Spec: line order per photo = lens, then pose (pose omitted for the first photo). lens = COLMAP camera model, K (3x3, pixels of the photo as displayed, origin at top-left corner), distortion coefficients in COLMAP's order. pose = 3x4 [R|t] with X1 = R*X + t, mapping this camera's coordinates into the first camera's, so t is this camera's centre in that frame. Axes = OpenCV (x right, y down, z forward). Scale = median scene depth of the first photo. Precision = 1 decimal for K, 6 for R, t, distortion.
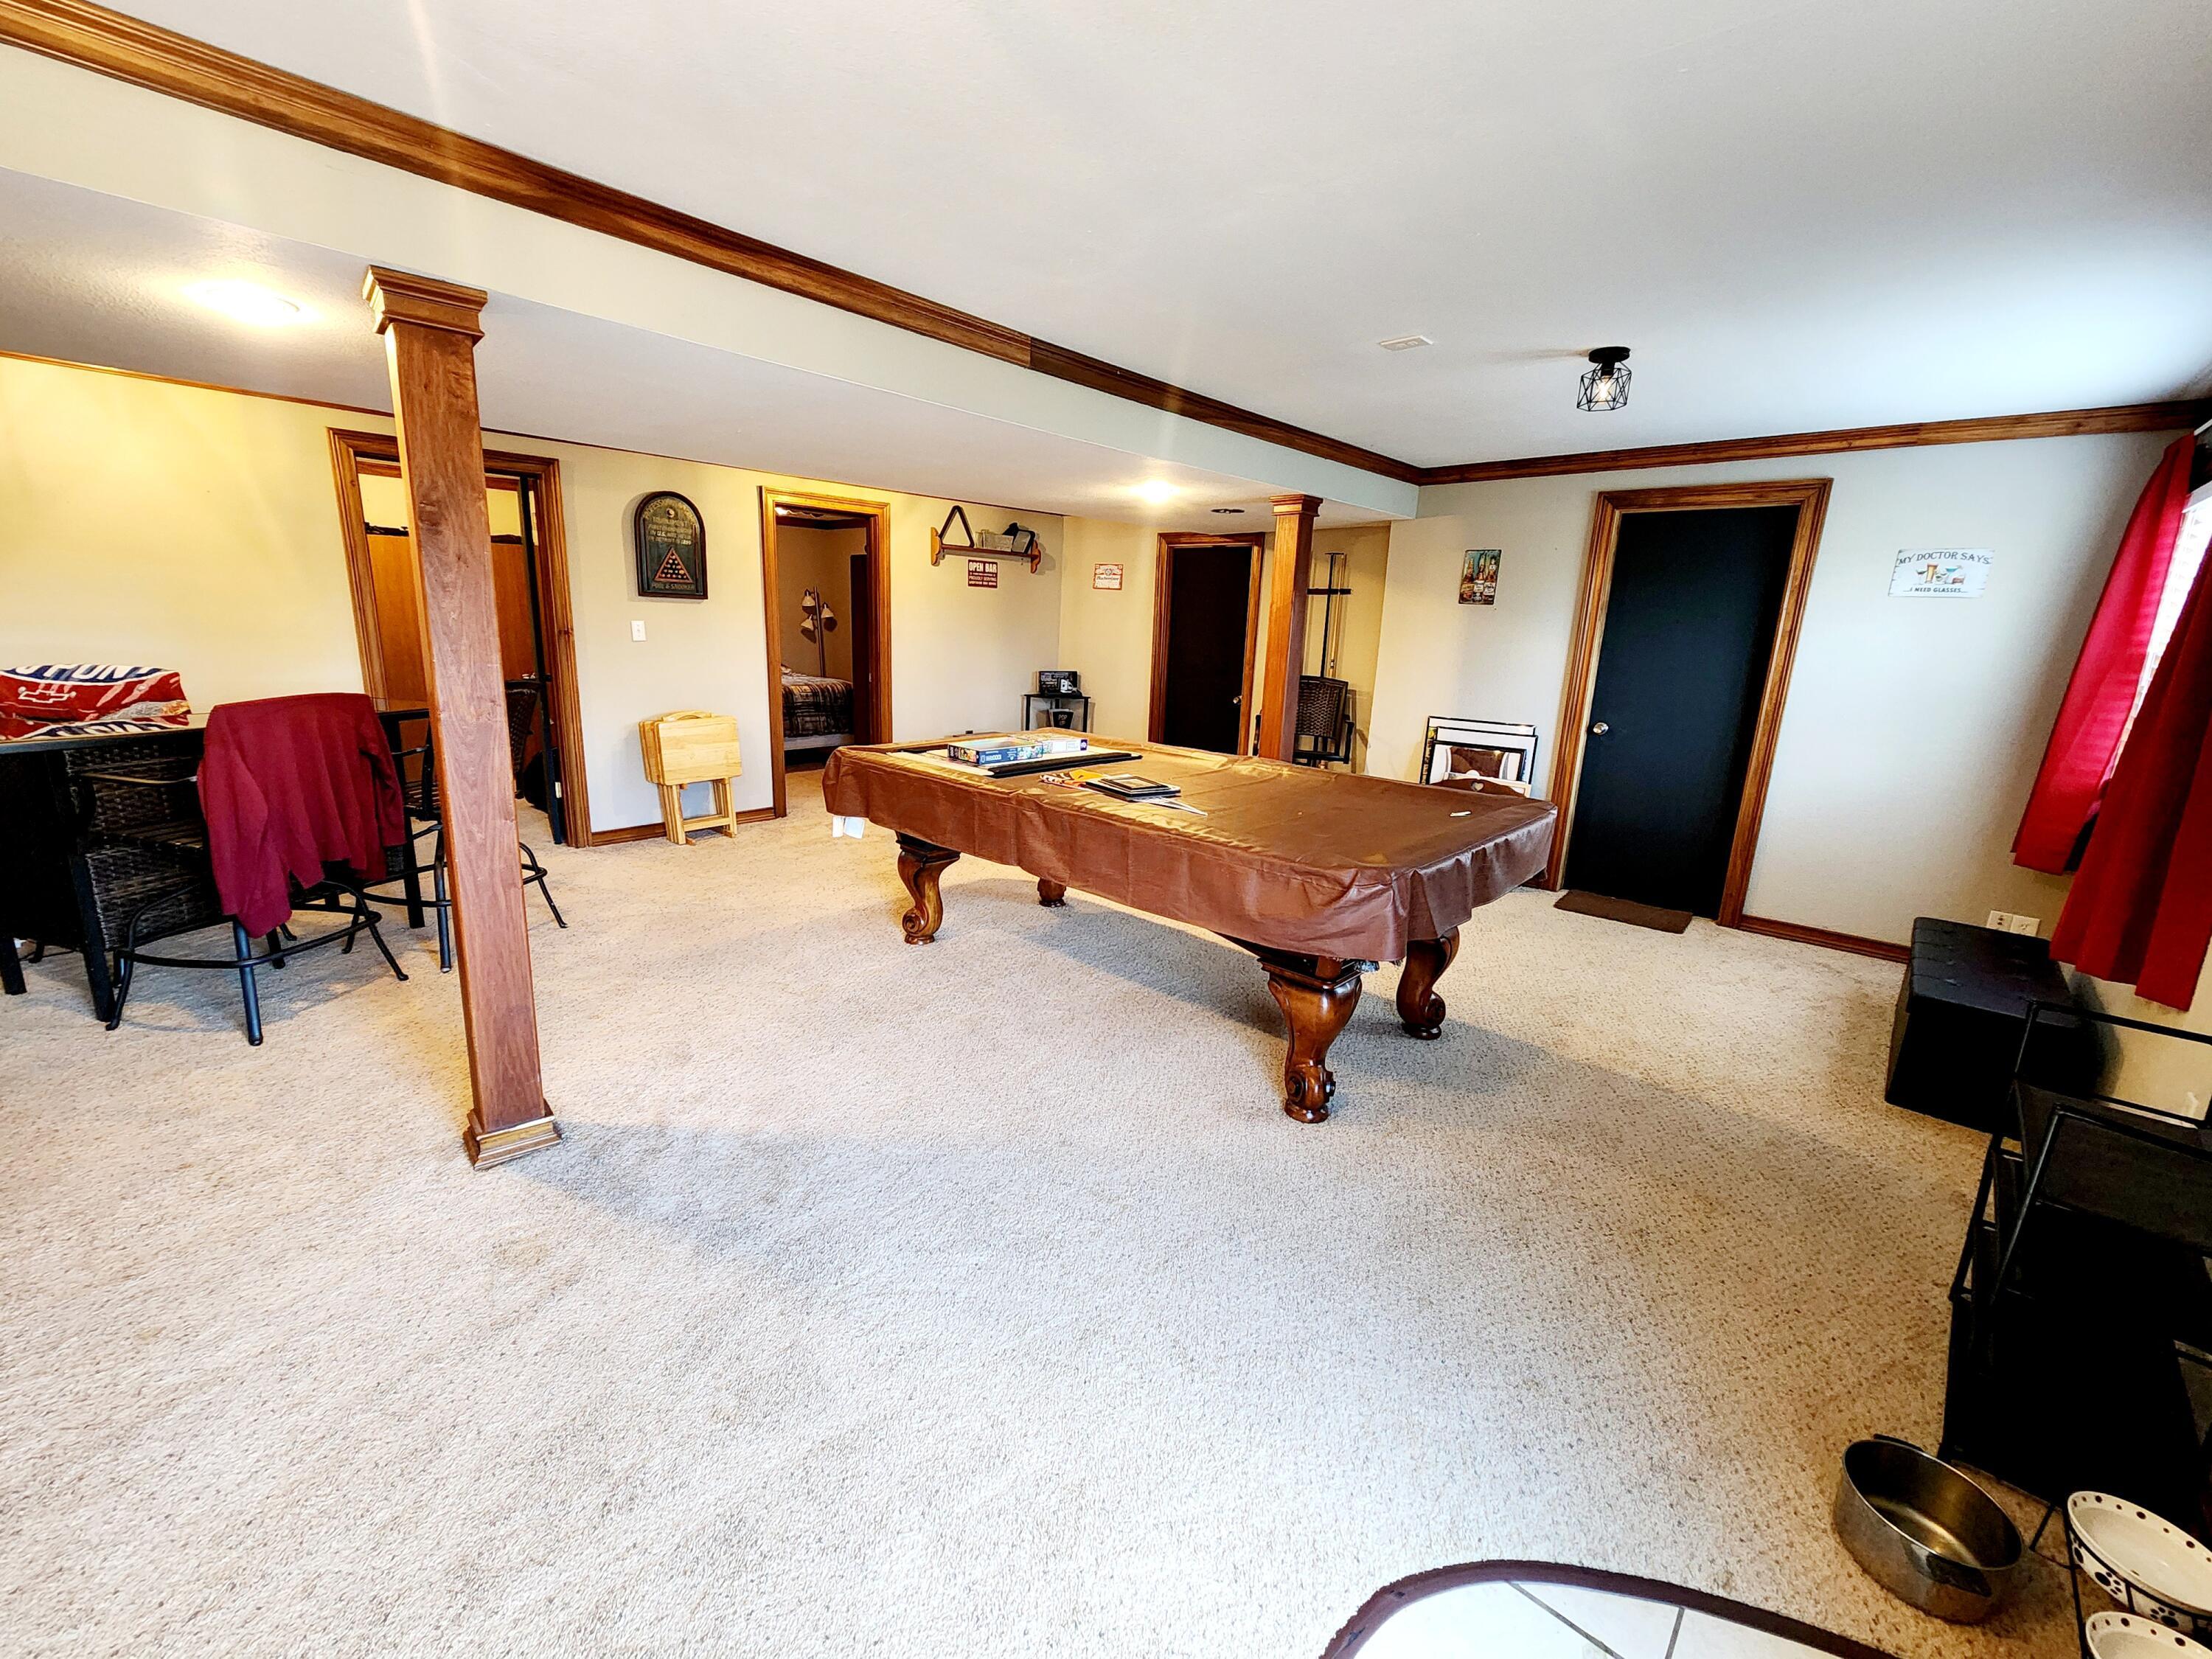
lens RADIAL K [[910.3, 0, 1091.2], [0, 910.3, 828.9], [0, 0, 1]] dist [0.001496, 0.001958]
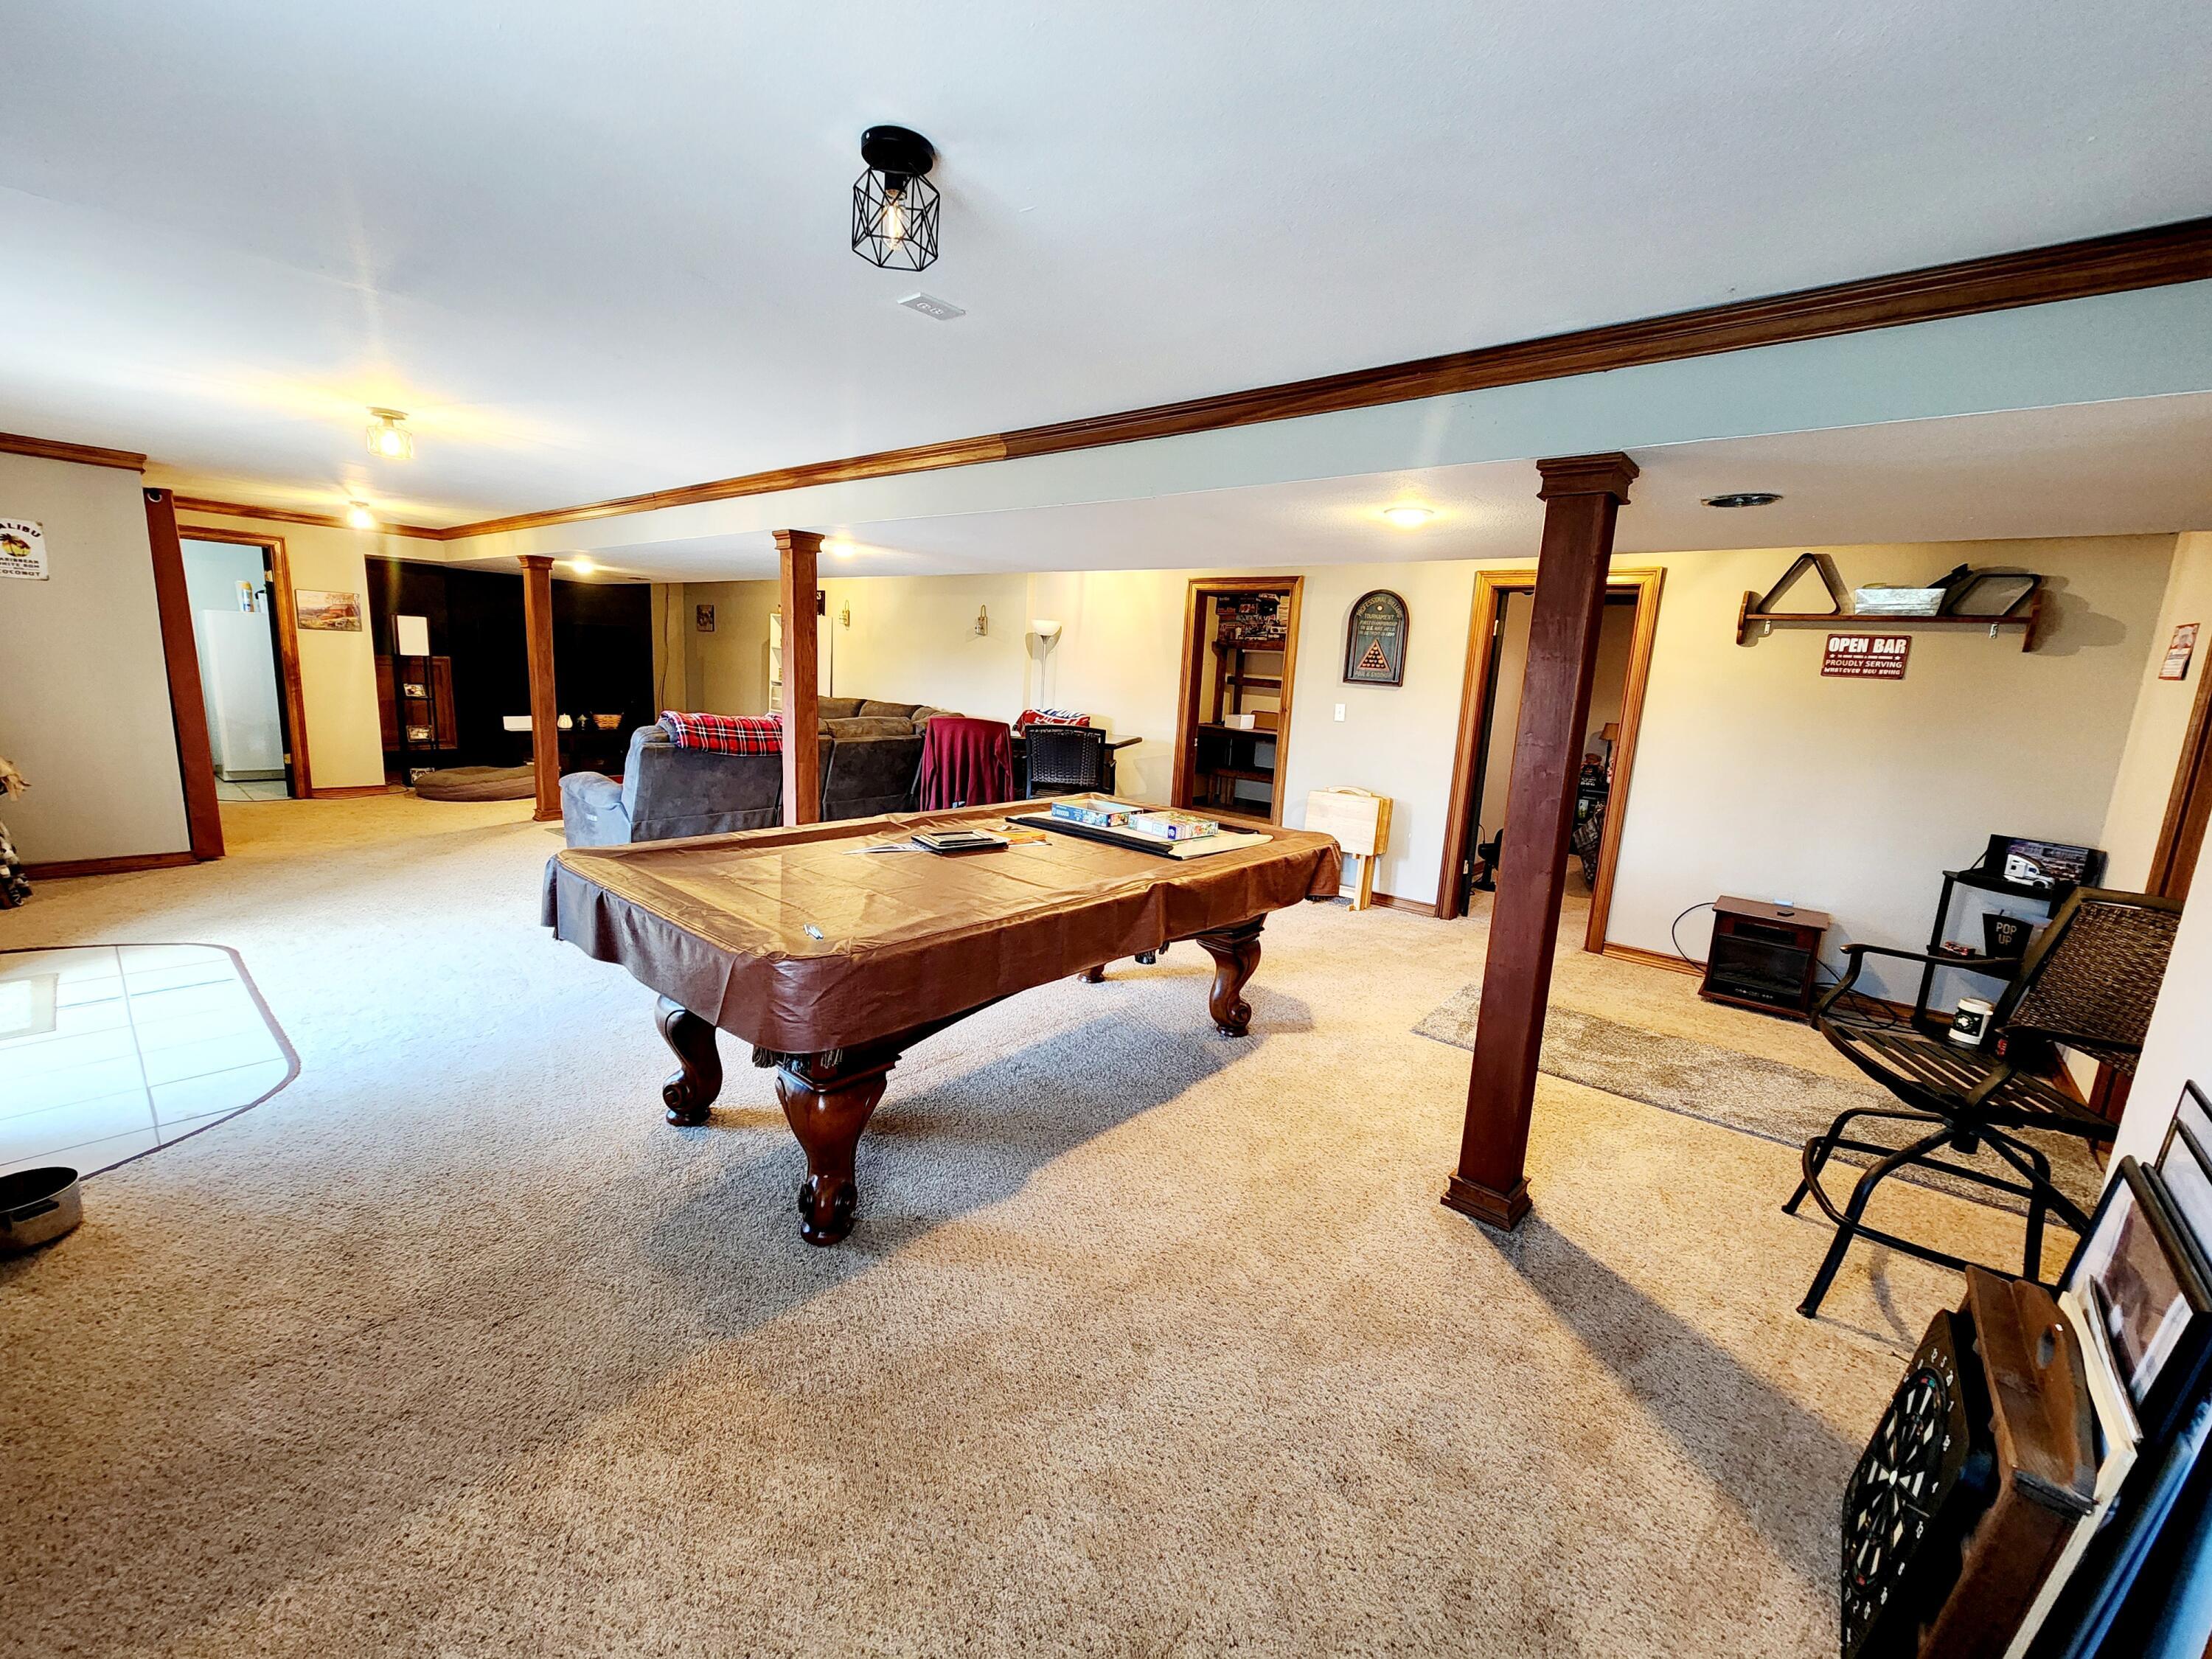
lens RADIAL K [[910.3, 0, 1096.2], [0, 910.3, 832.3], [0, 0, 1]] dist [0.001496, 0.001958]
pose [[0.029548, 0.151258, -0.988053, 1.023667], [-0.279378, 0.950339, 0.137129, -0.232172], [0.959727, 0.271988, 0.070339, 1.059751]]
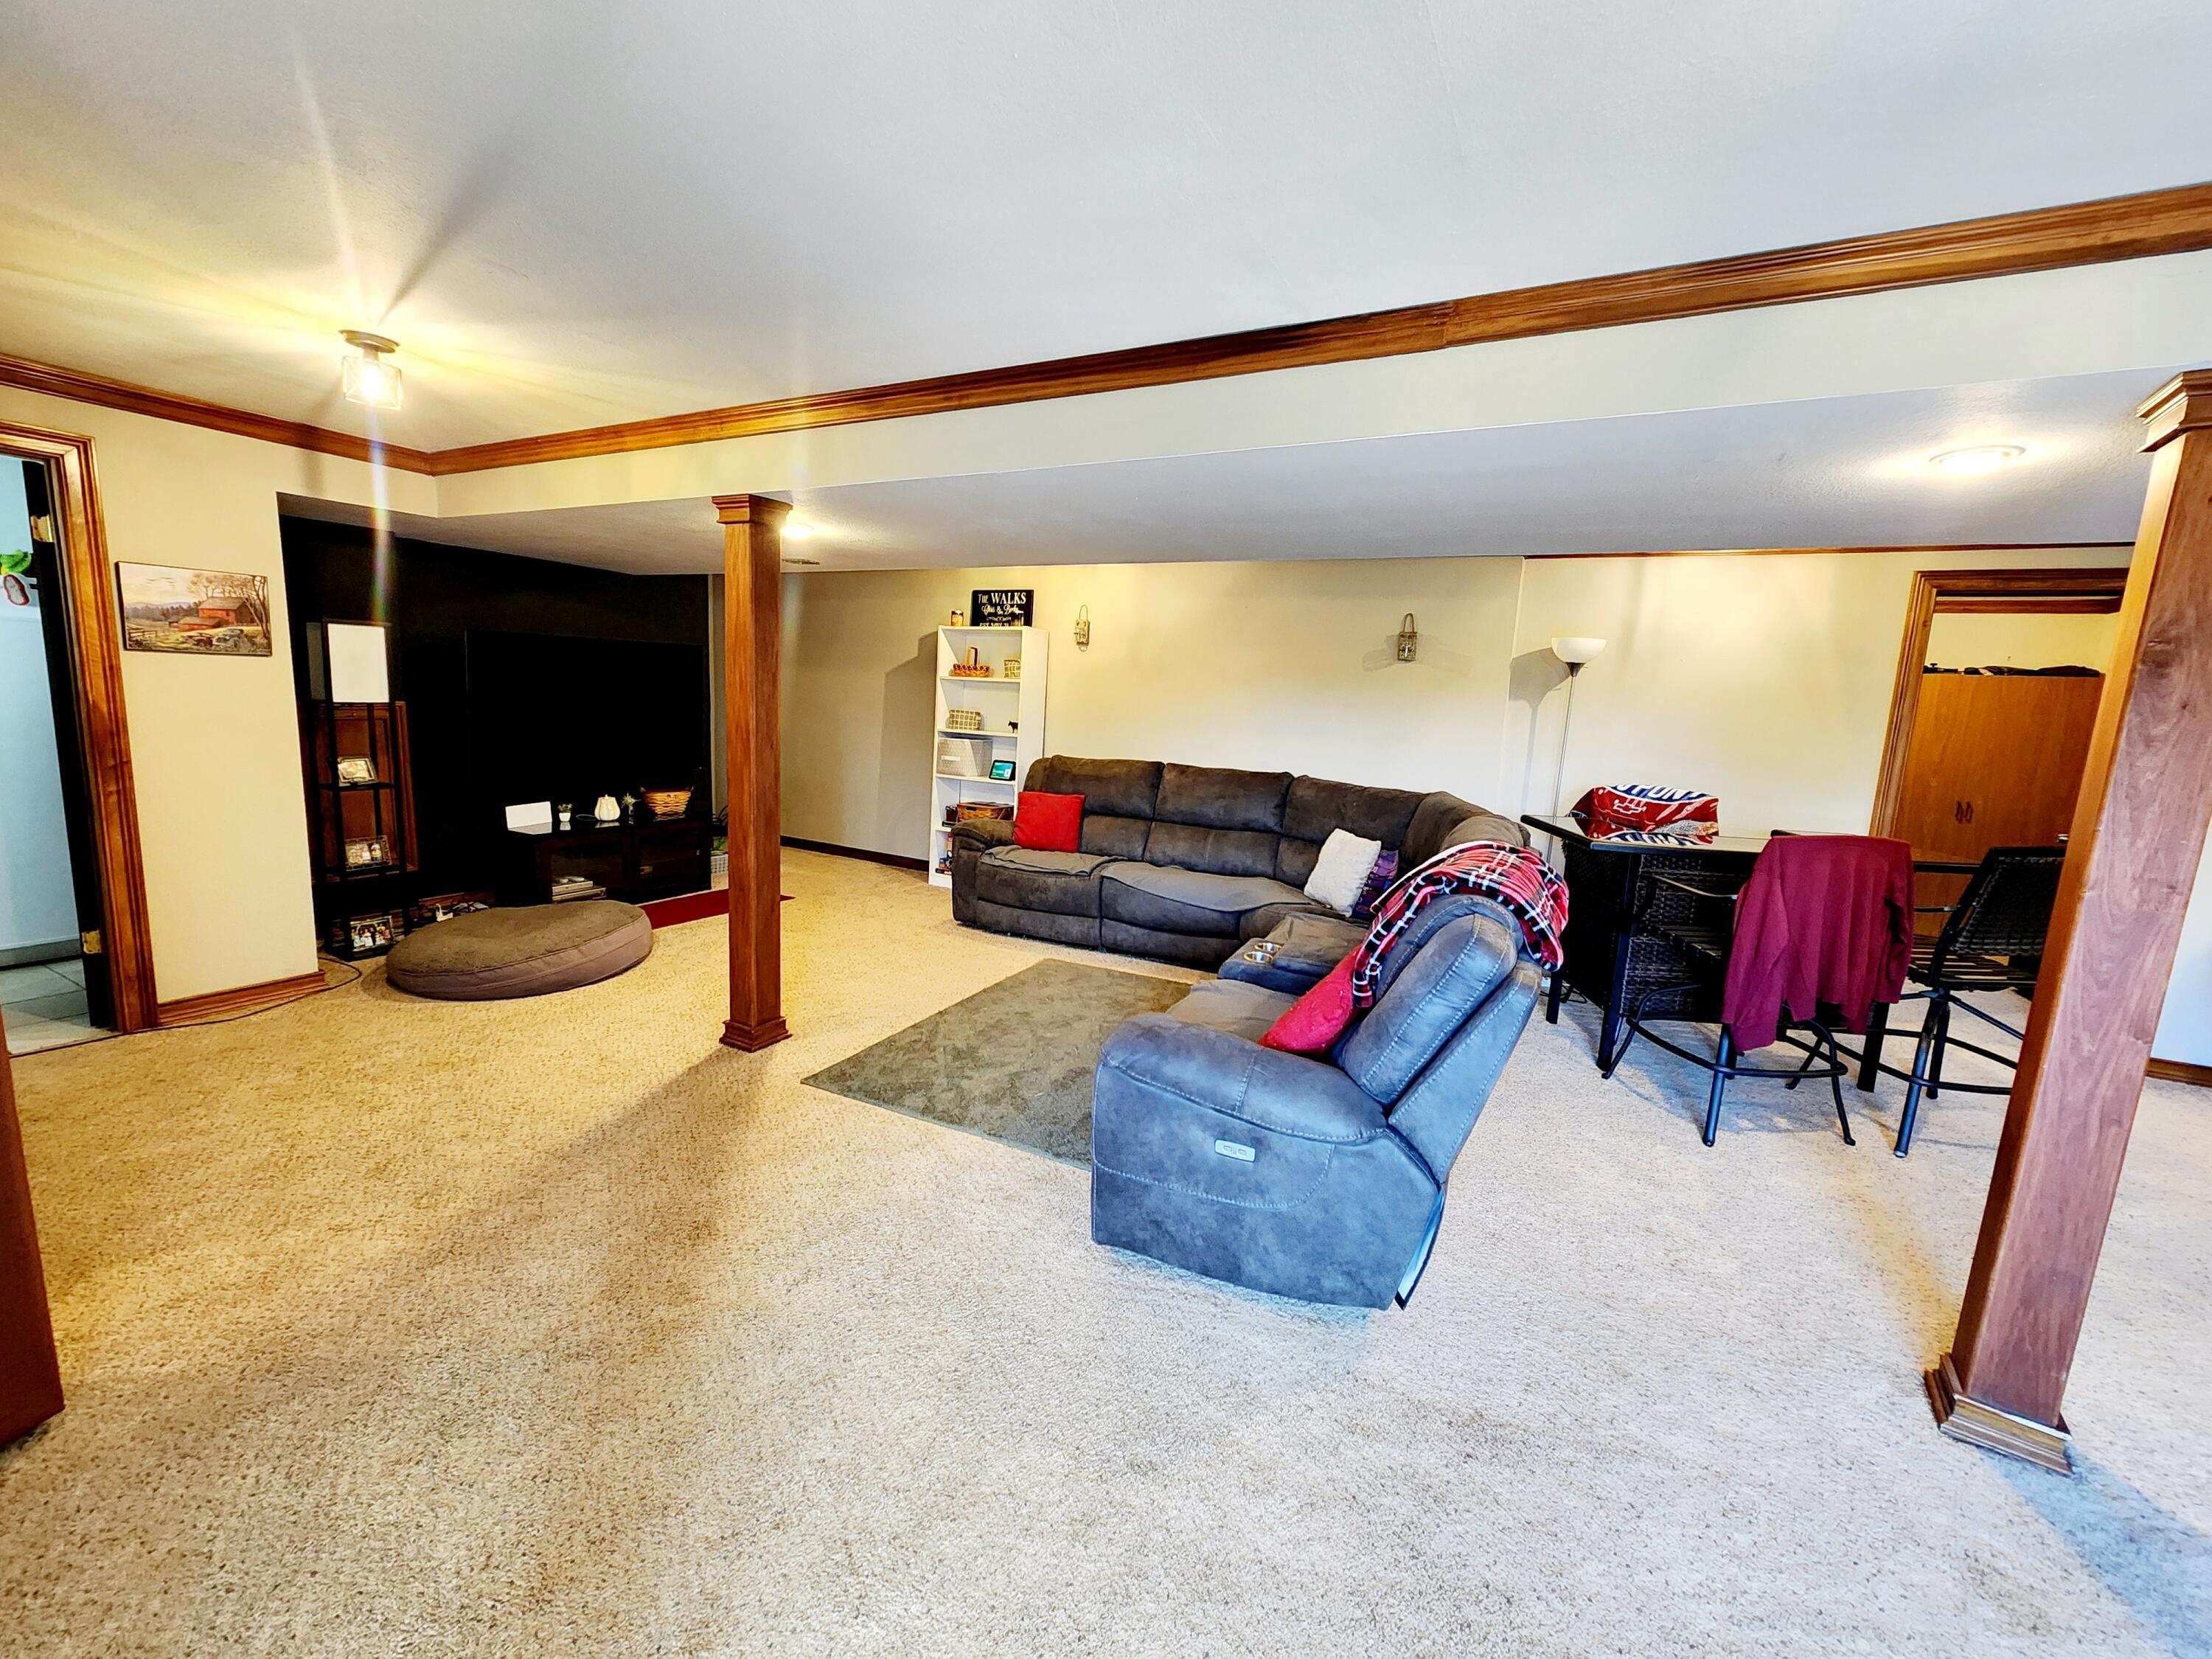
lens RADIAL K [[910.3, 0, 1098.2], [0, 910.3, 828.3], [0, 0, 1]] dist [0.001496, 0.001958]
pose [[0.246034, 0.125224, -0.961138, -0.090683], [-0.259905, 0.963827, 0.059043, 0.000575], [0.933765, 0.235278, 0.269681, -0.036958]]
